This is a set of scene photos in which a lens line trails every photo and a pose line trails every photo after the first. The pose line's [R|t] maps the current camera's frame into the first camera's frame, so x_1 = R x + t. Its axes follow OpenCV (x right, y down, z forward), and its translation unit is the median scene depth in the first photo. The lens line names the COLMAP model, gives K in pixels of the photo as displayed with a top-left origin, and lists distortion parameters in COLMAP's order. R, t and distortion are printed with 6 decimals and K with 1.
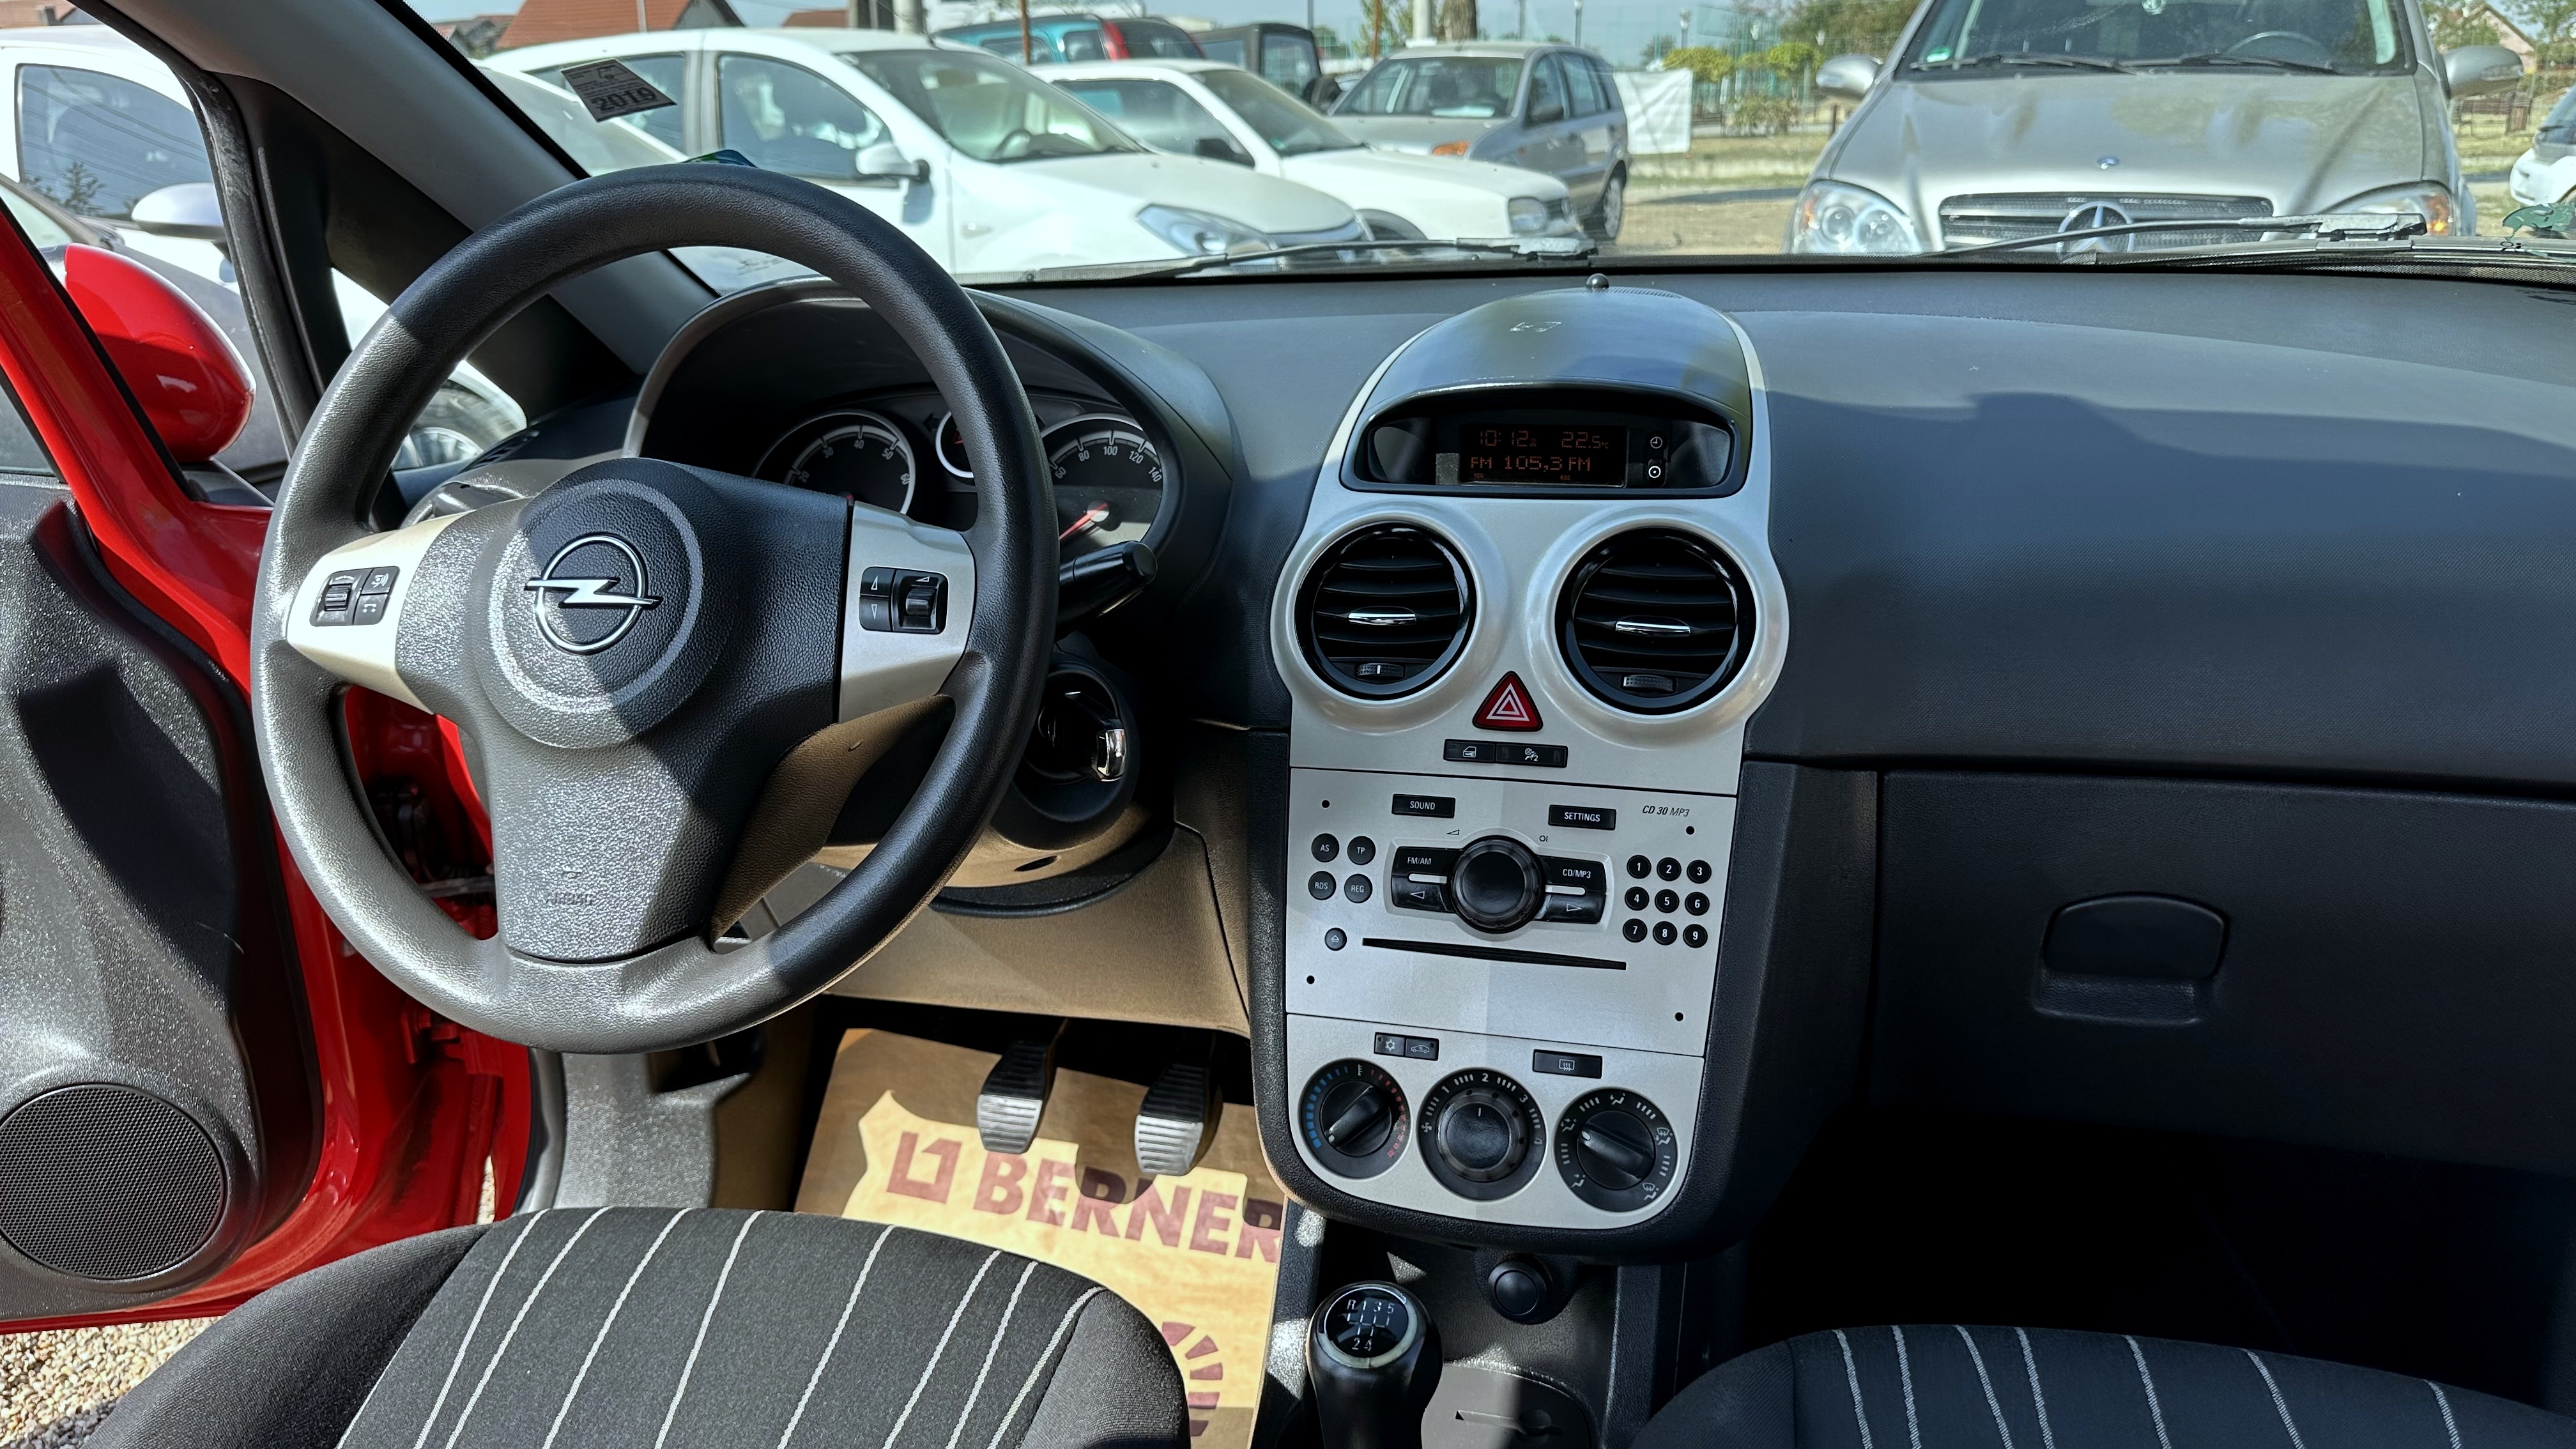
lens RADIAL K [[1790.2, 0, 1300.1], [0, 1790.2, 726.9], [0, 0, 1]] dist [0.099995, -0.141859]
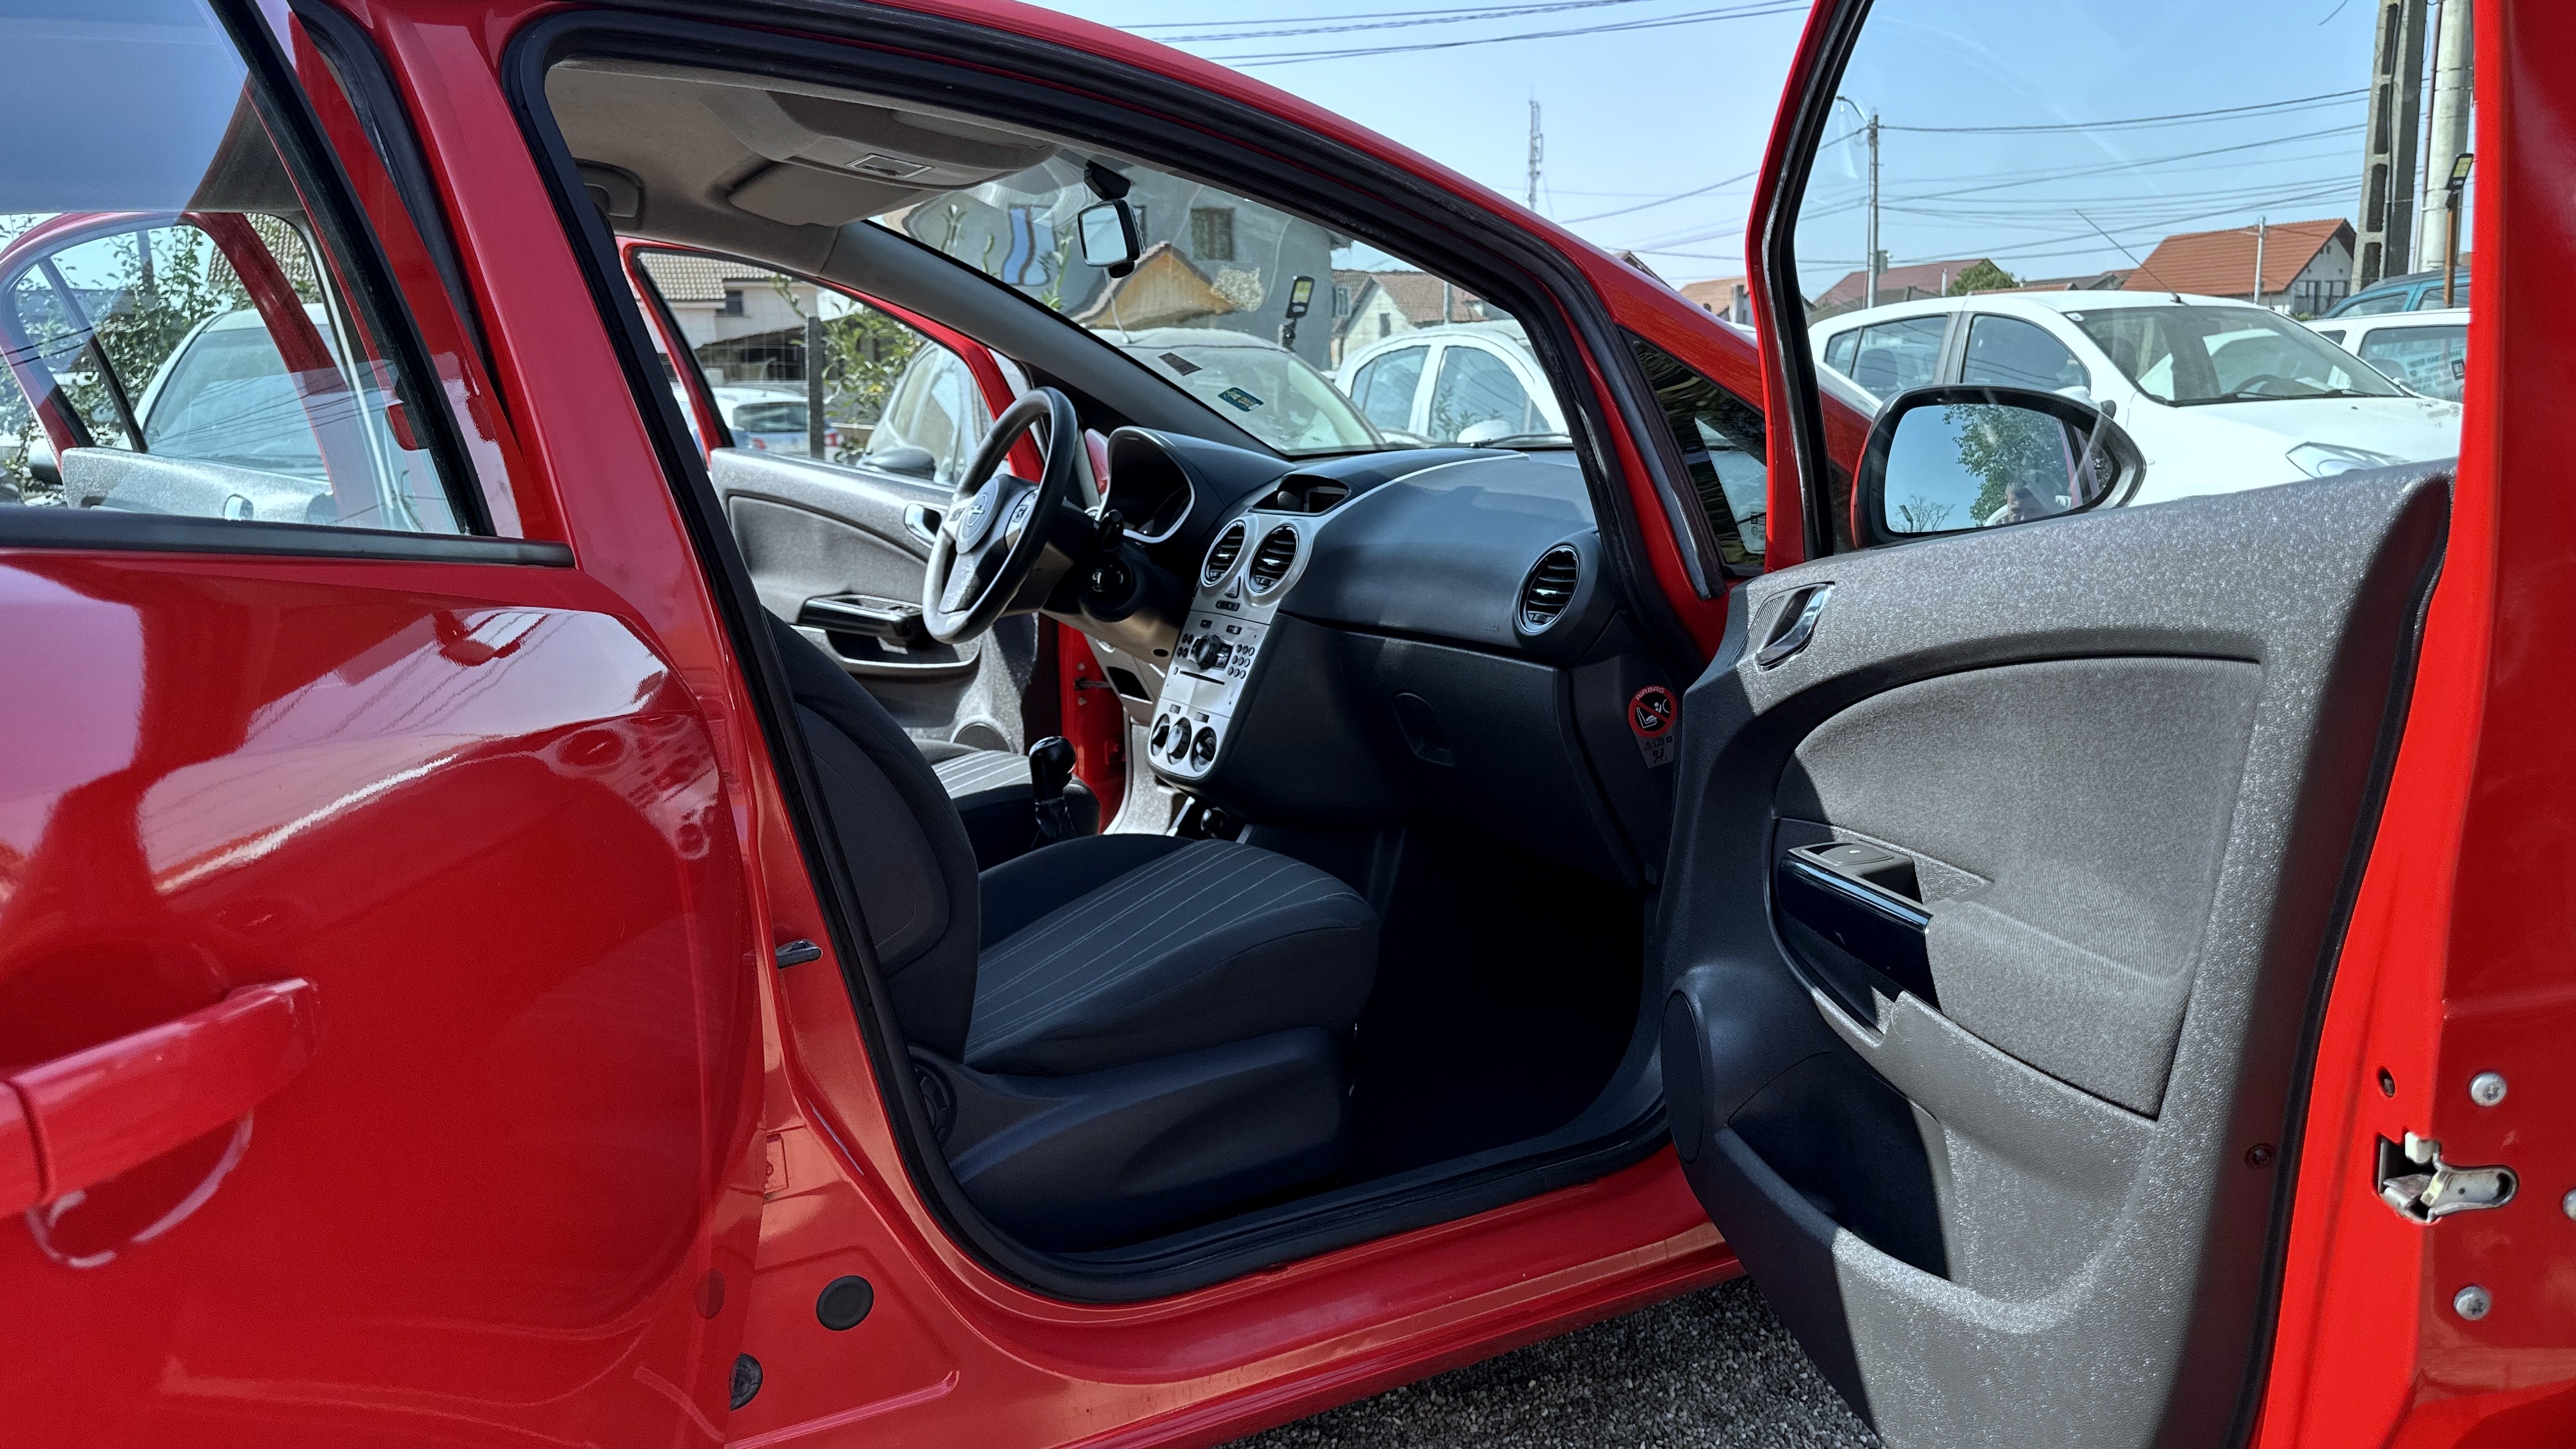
lens RADIAL K [[1815.2, 0, 1285.9], [0, 1815.2, 743.3], [0, 0, 1]] dist [0.164447, -0.297930]
pose [[0.682707, 0.136672, -0.717797, 2.084781], [-0.225651, 0.973770, -0.029209, 0.265877], [0.694977, 0.181913, 0.695640, -0.735590]]
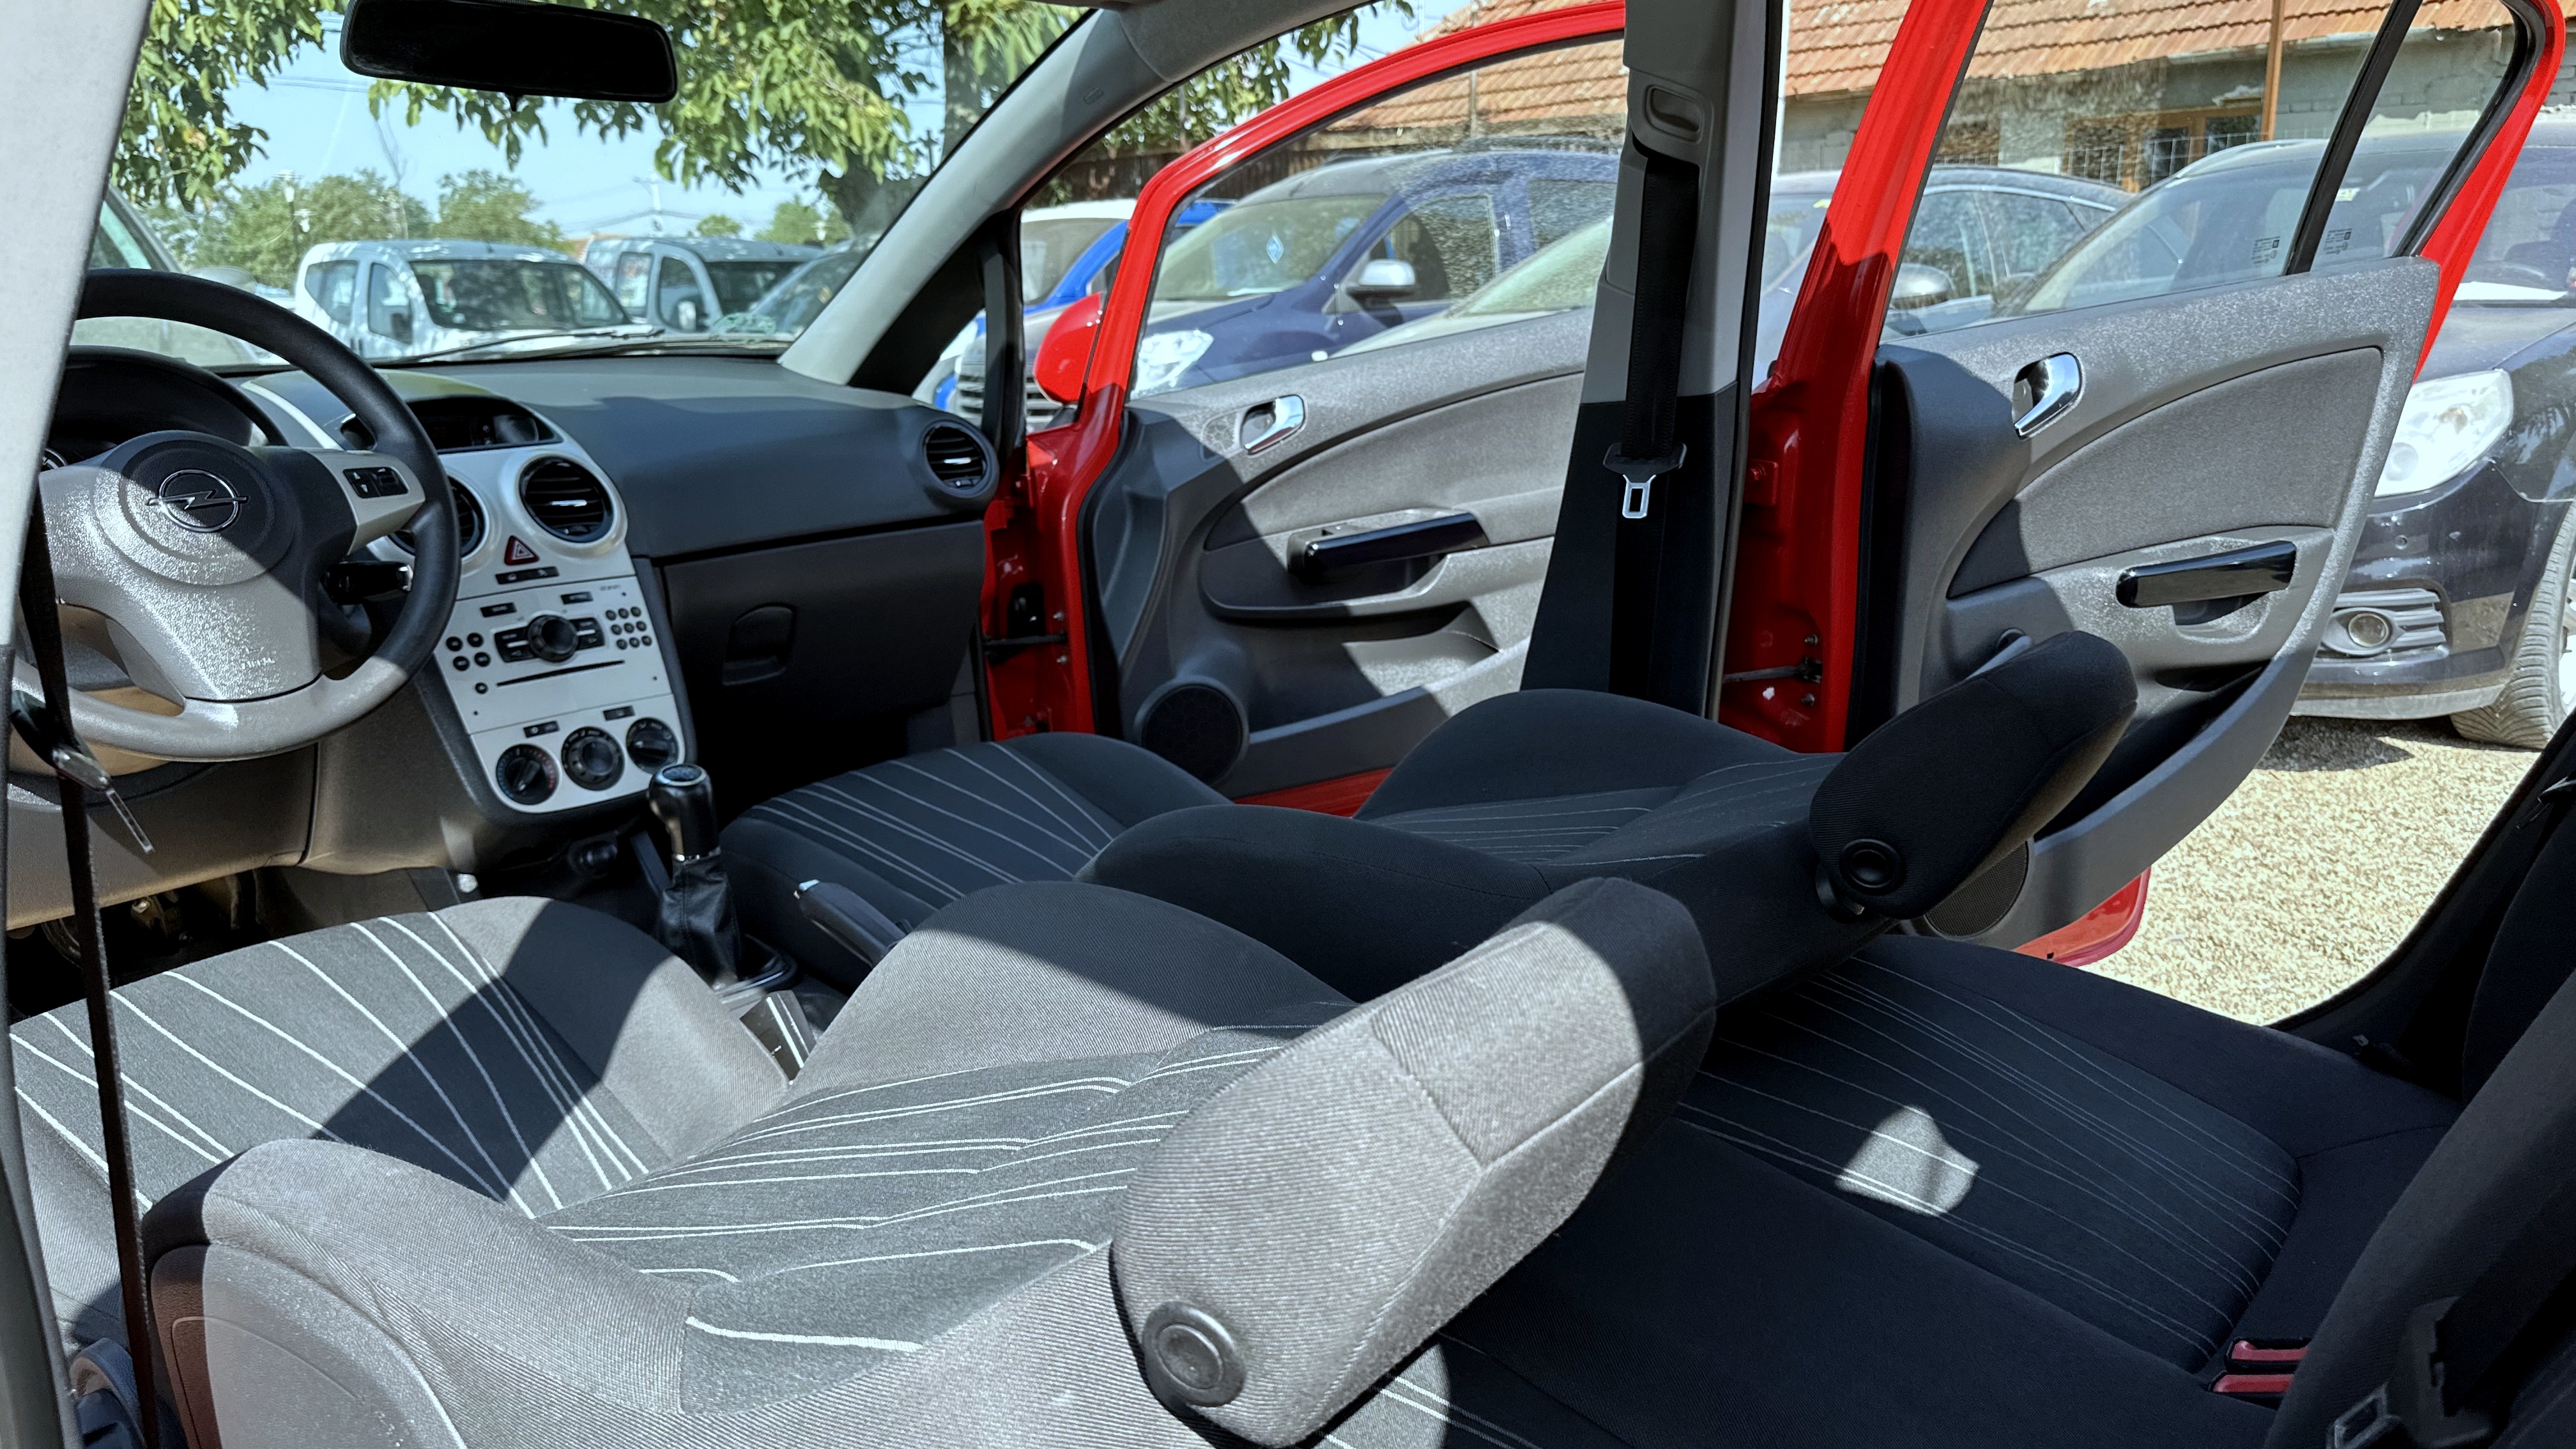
lens RADIAL K [[1803.5, 0, 1335.9], [0, 1803.5, 757.2], [0, 0, 1]] dist [0.009428, -0.032792]
pose [[0.397805, -0.217017, 0.891434, -1.294821], [0.303879, 0.947945, 0.095168, 0.276505], [-0.865684, 0.233030, 0.443045, -0.551059]]
